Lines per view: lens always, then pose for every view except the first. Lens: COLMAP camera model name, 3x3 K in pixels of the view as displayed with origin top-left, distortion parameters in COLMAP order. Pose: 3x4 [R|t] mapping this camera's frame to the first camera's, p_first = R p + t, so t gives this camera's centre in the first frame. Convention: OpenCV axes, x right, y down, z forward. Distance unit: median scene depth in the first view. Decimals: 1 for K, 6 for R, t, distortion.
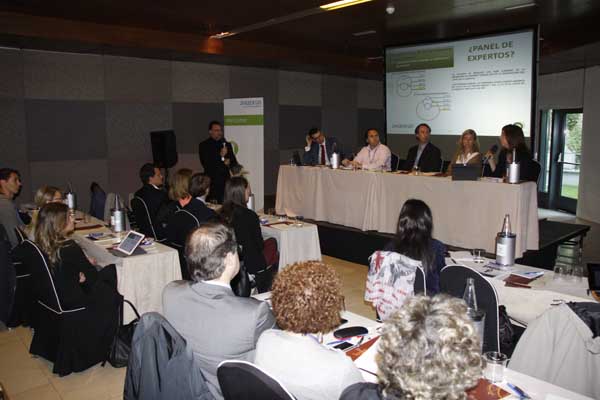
lens RADIAL K [[501.9, 0, 300.0], [0, 501.9, 200.0], [0, 0, 1]] dist [-0.122520, 0.016736]
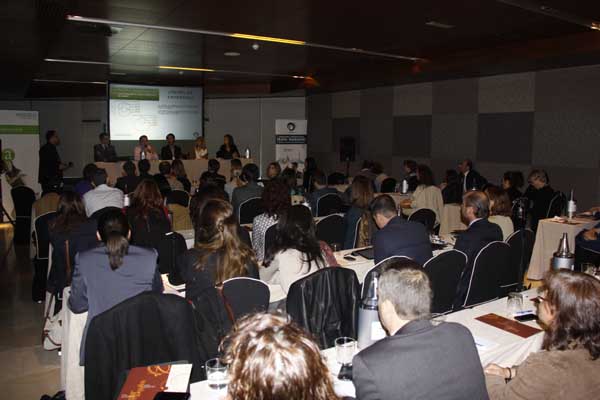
lens RADIAL K [[501.9, 0, 300.0], [0, 501.9, 200.0], [0, 0, 1]] dist [-0.122520, 0.016736]
pose [[0.166992, -0.121225, 0.978477, -1.340419], [0.132747, 0.986141, 0.099519, -0.029866], [-0.976981, 0.113271, 0.180770, 0.225185]]
